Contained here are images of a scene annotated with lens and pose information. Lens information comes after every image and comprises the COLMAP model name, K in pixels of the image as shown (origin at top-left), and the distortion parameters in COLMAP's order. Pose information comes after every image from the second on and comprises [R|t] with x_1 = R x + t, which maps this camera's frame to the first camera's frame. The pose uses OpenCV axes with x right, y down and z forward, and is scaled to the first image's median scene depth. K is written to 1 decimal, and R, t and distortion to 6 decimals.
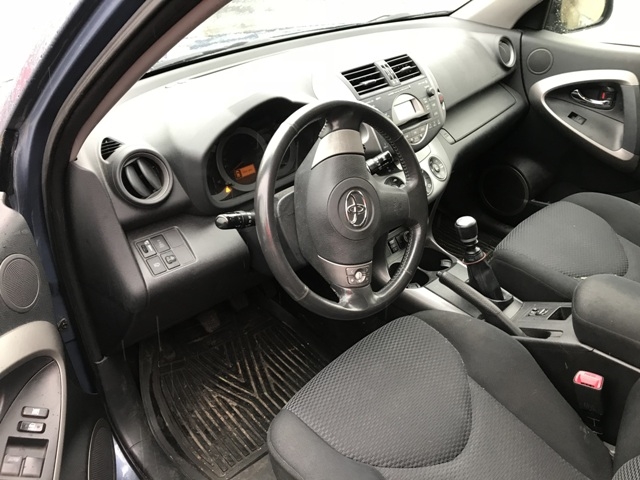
lens RADIAL K [[519.2, 0, 319.9], [0, 519.2, 239.6], [0, 0, 1]] dist [0.012651, 0.005283]
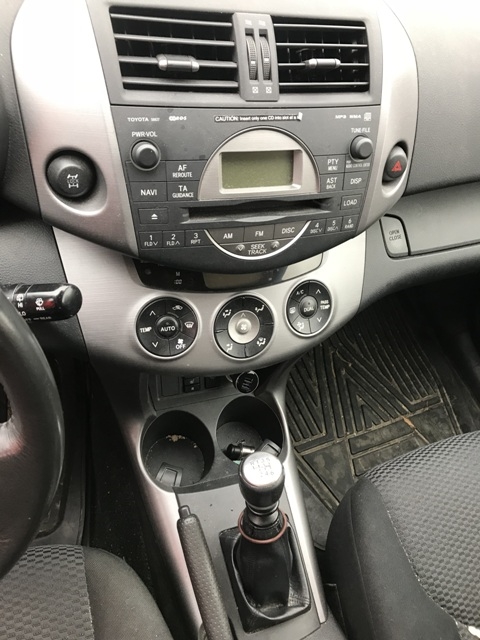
lens RADIAL K [[519.2, 0, 239.8], [0, 519.2, 320.5], [0, 0, 1]] dist [0.012651, 0.005283]
pose [[0.873066, 0.473506, -0.116397, 0.244444], [-0.413793, 0.845766, 0.336832, -0.272326], [0.257937, -0.245913, 0.934342, 0.584514]]
